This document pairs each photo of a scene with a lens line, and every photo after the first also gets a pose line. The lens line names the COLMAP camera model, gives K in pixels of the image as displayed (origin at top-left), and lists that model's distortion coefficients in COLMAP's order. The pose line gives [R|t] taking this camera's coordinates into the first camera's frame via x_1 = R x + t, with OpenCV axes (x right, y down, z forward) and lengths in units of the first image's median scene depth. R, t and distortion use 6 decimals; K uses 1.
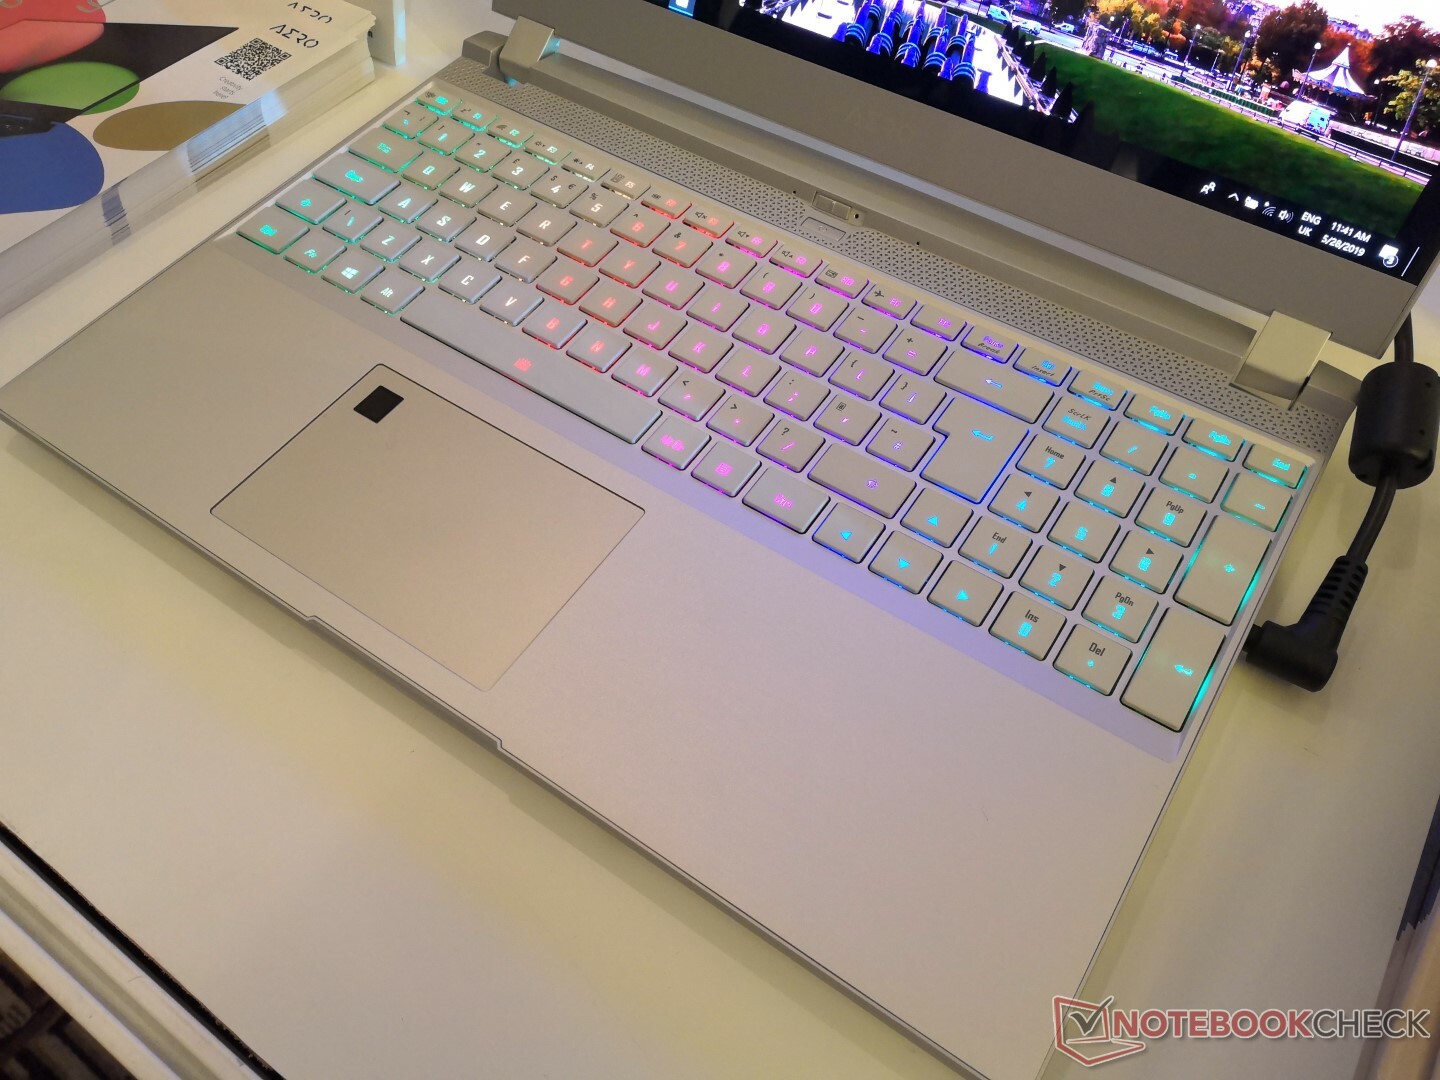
lens RADIAL K [[1089.7, 0, 714.7], [0, 1089.7, 542.4], [0, 0, 1]] dist [0.055741, -0.084179]
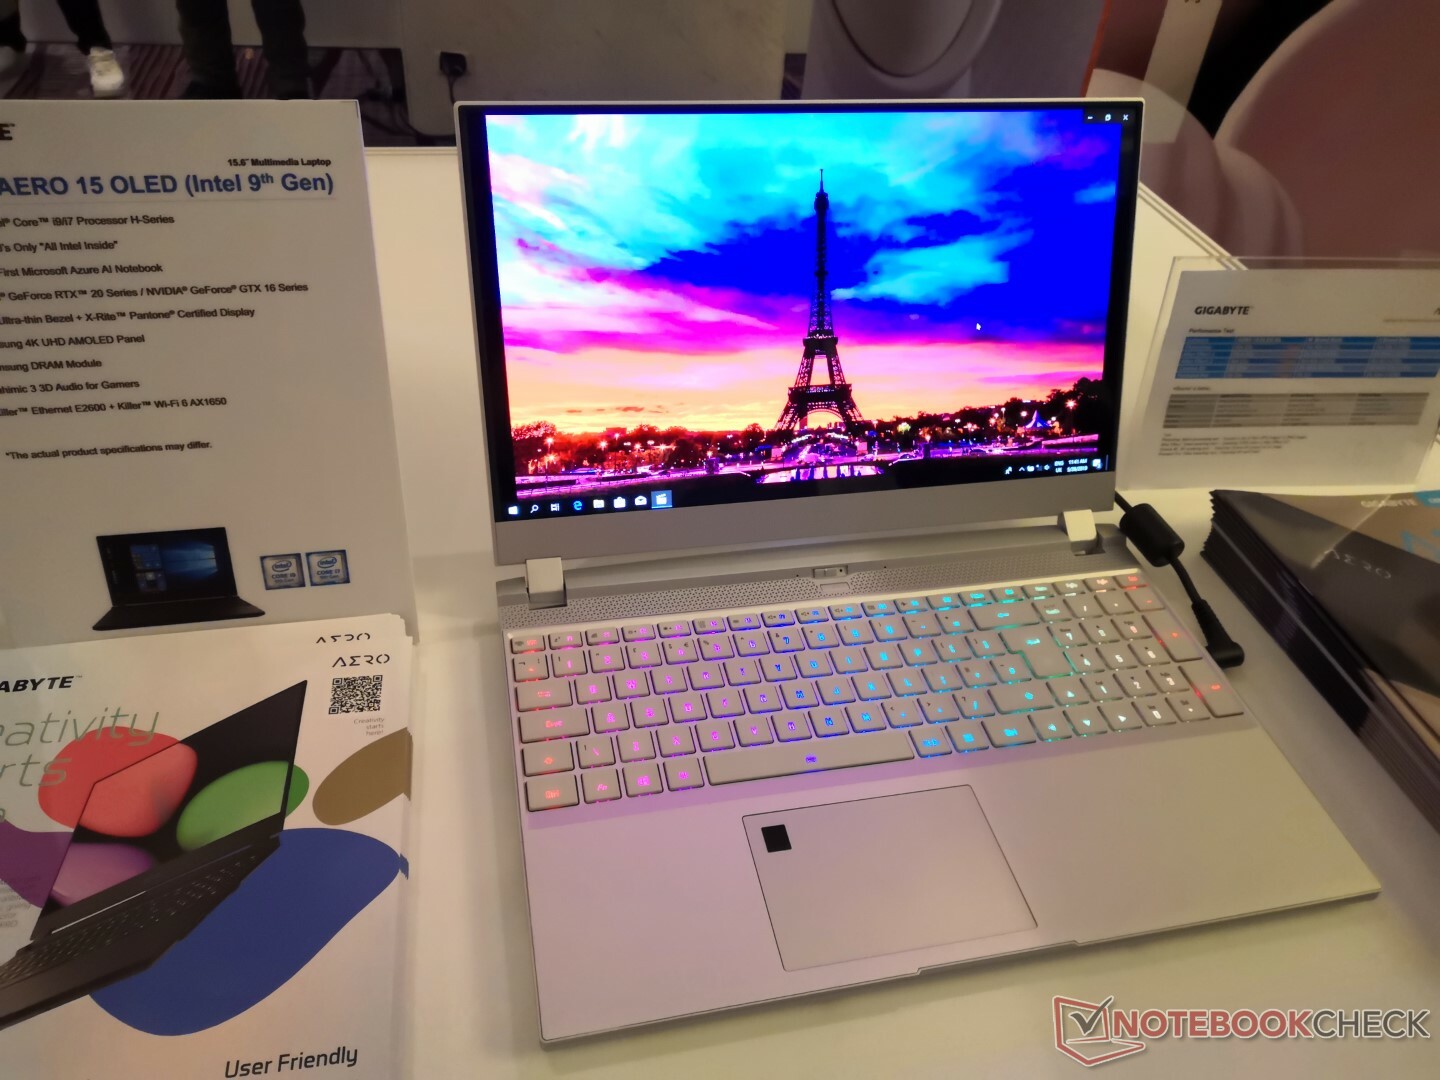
lens RADIAL K [[1089.7, 0, 714.7], [0, 1089.7, 542.4], [0, 0, 1]] dist [0.055741, -0.084179]
pose [[0.684909, -0.425306, 0.591620, -1.020813], [0.552991, 0.832129, -0.041985, -0.423301], [-0.474448, 0.355916, 0.805123, -0.185800]]
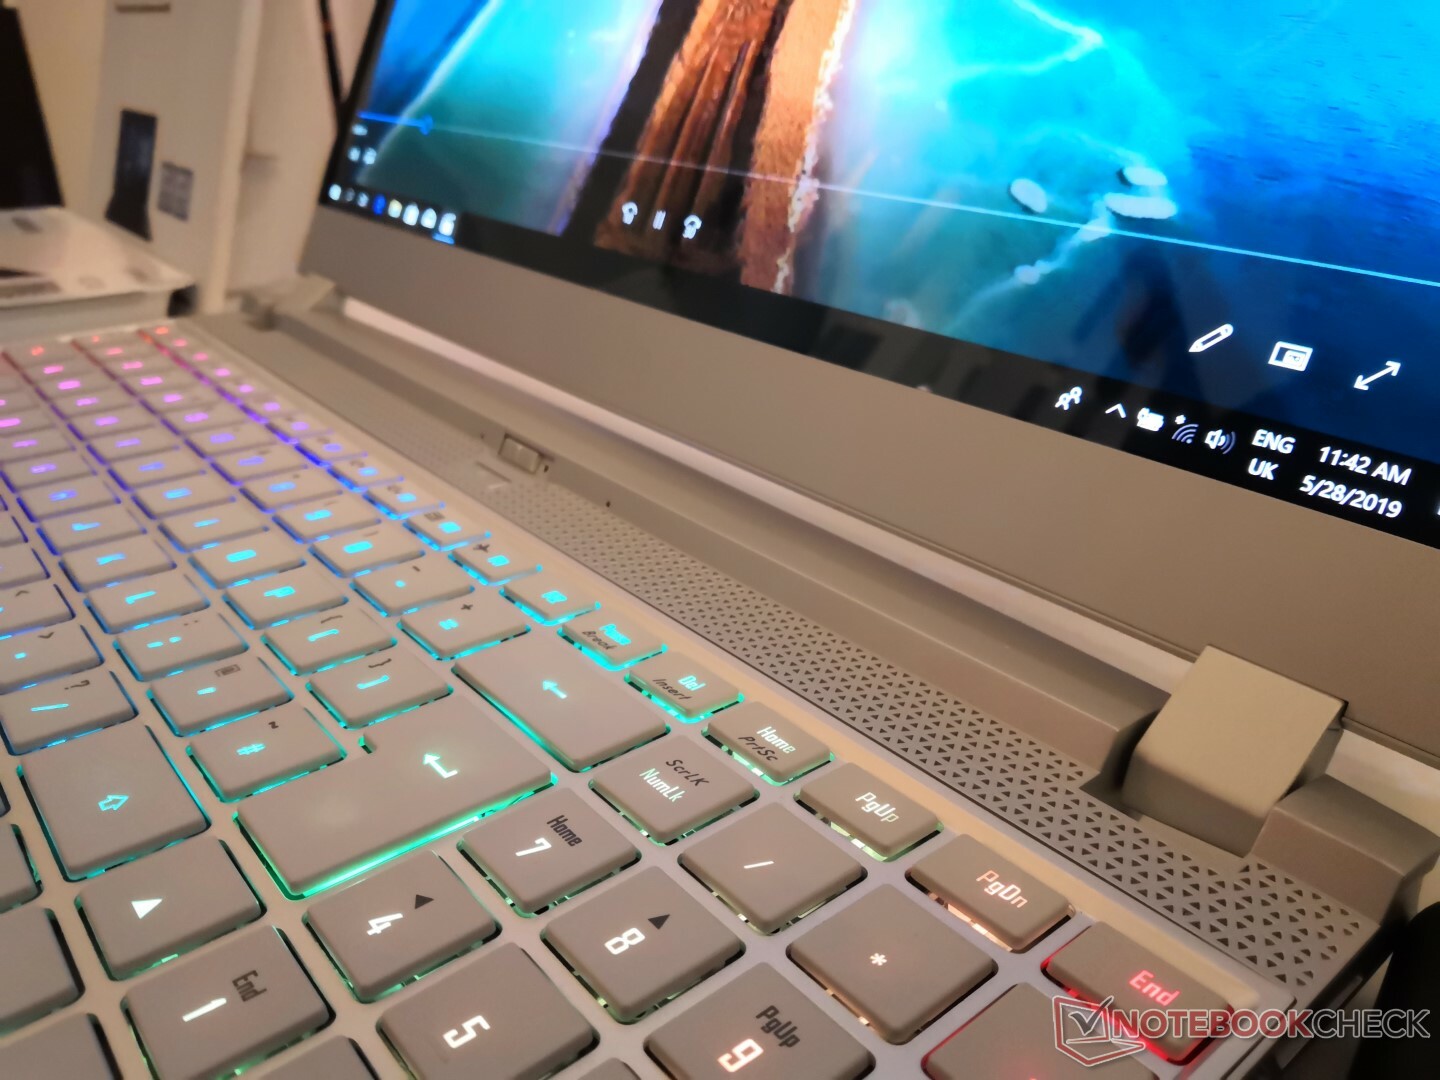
lens RADIAL K [[1123.2, 0, 703.3], [0, 1123.2, 534.4], [0, 0, 1]] dist [-0.006182, -0.038194]
pose [[0.958861, 0.134695, -0.249888, 0.432762], [-0.243541, 0.842599, -0.480328, 0.009173], [0.145858, 0.521425, 0.840739, 0.597053]]
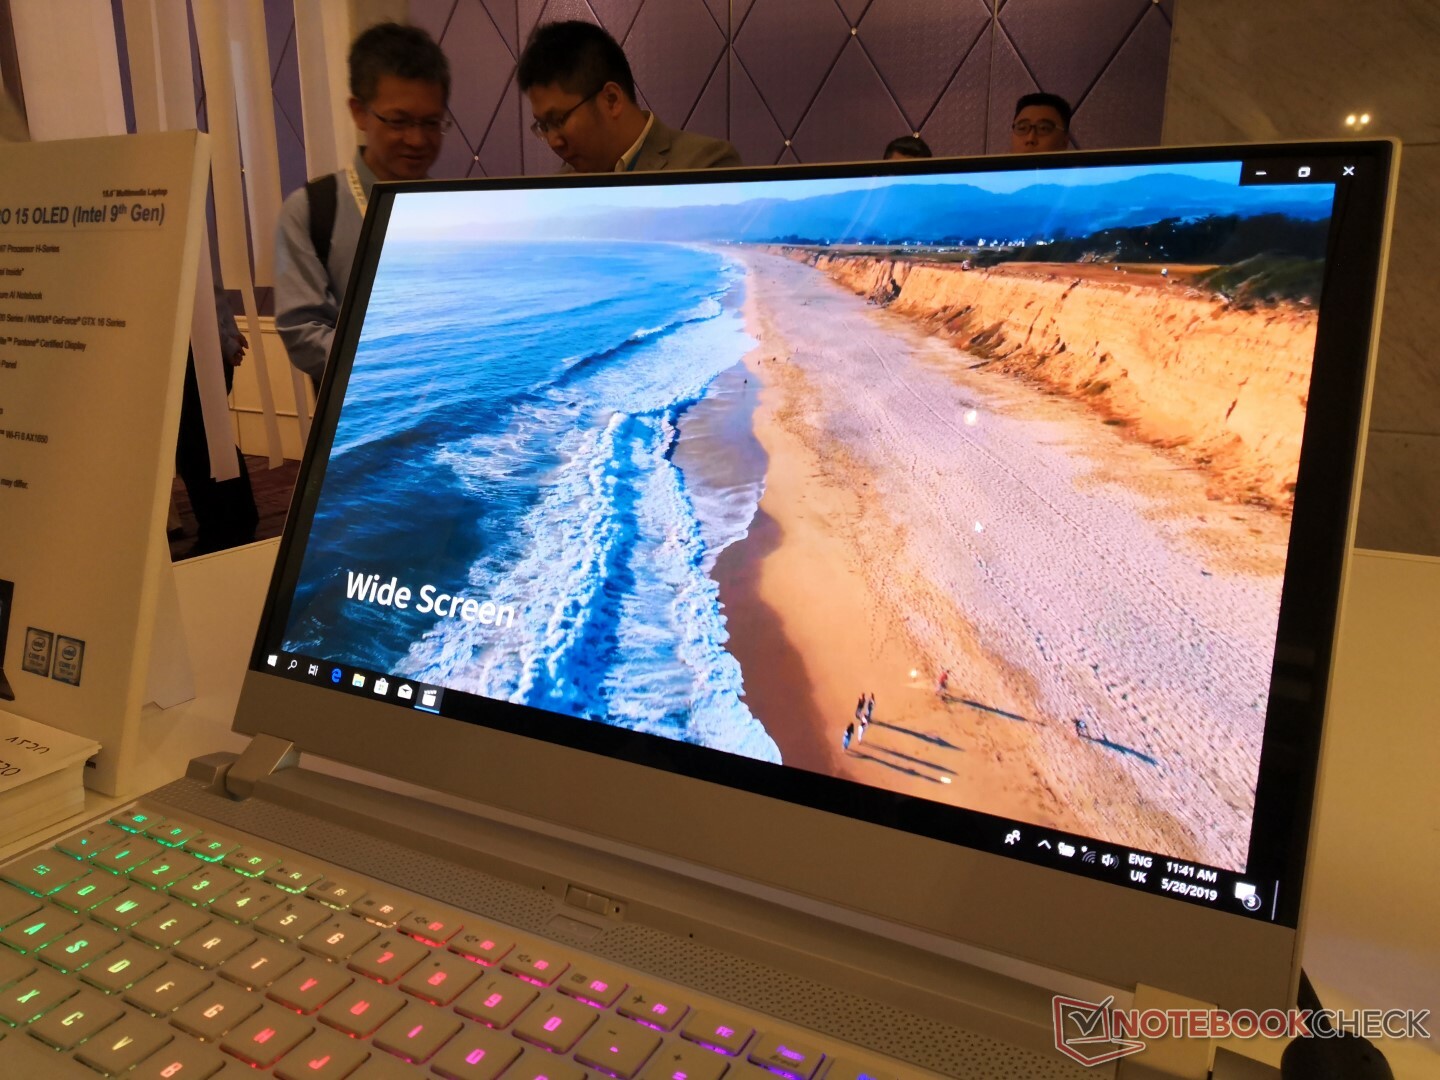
lens RADIAL K [[1089.7, 0, 714.7], [0, 1089.7, 542.4], [0, 0, 1]] dist [0.055741, -0.084179]
pose [[0.994480, -0.015715, 0.103739, 0.141721], [0.079976, 0.753526, -0.652536, 0.036730], [-0.067916, 0.657231, 0.750623, 0.243472]]
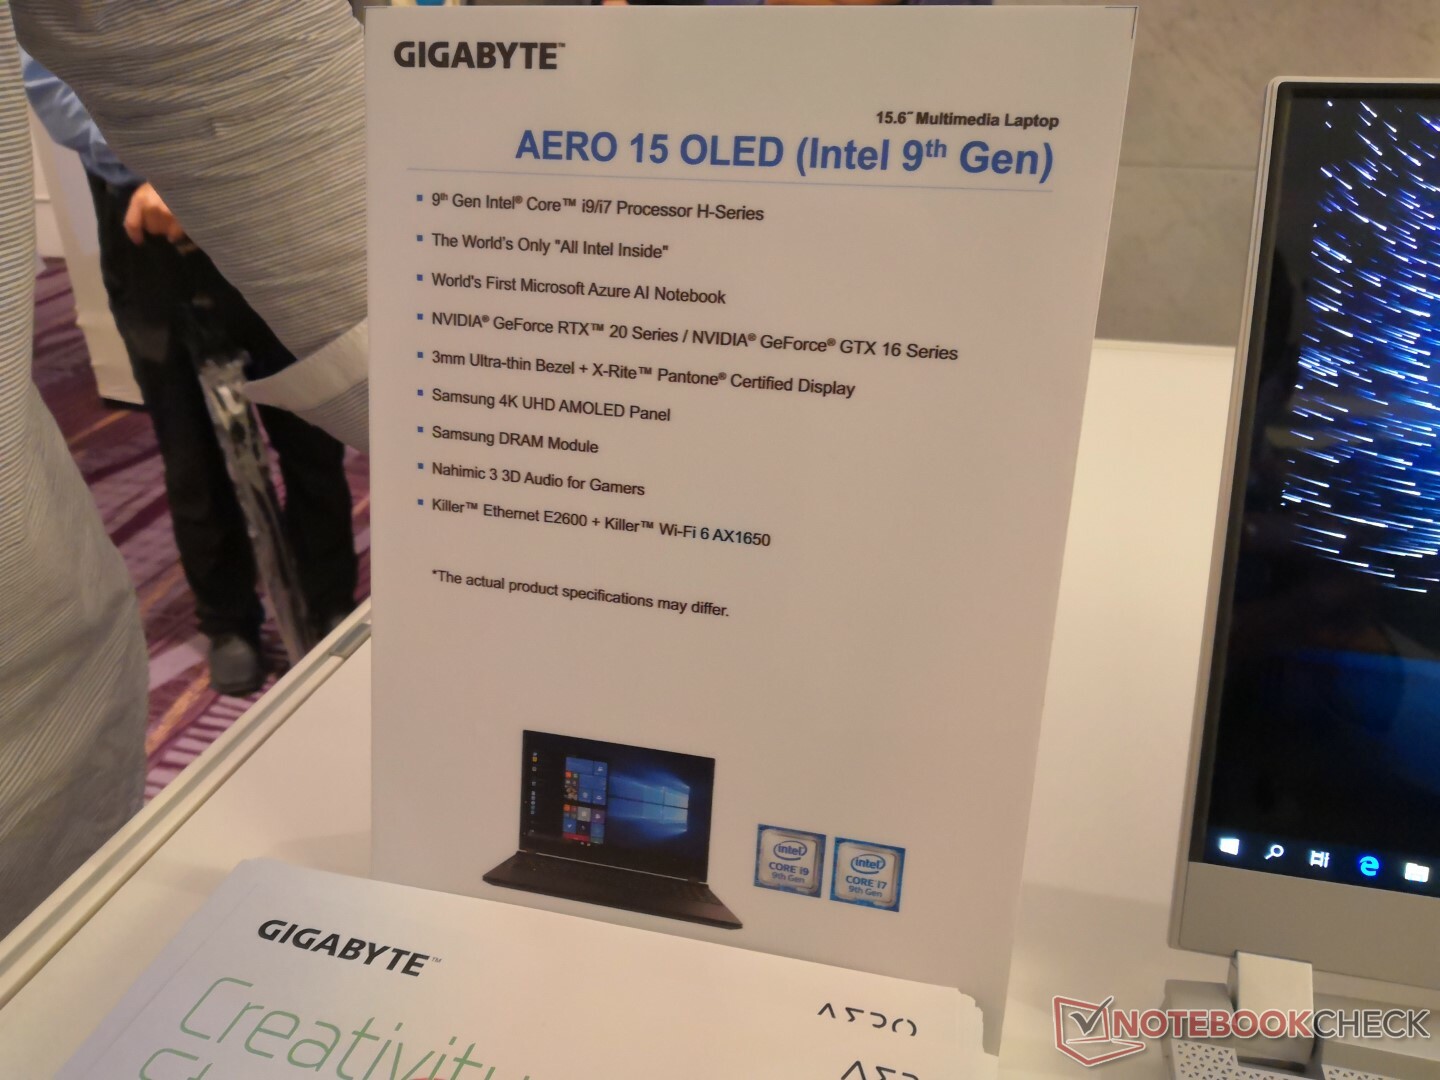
lens RADIAL K [[1089.7, 0, 714.7], [0, 1089.7, 542.4], [0, 0, 1]] dist [0.055741, -0.084179]
pose [[0.936667, -0.159250, 0.311919, -0.819253], [0.287942, 0.857159, -0.427046, -0.658065], [-0.199357, 0.489814, 0.848728, 0.536829]]
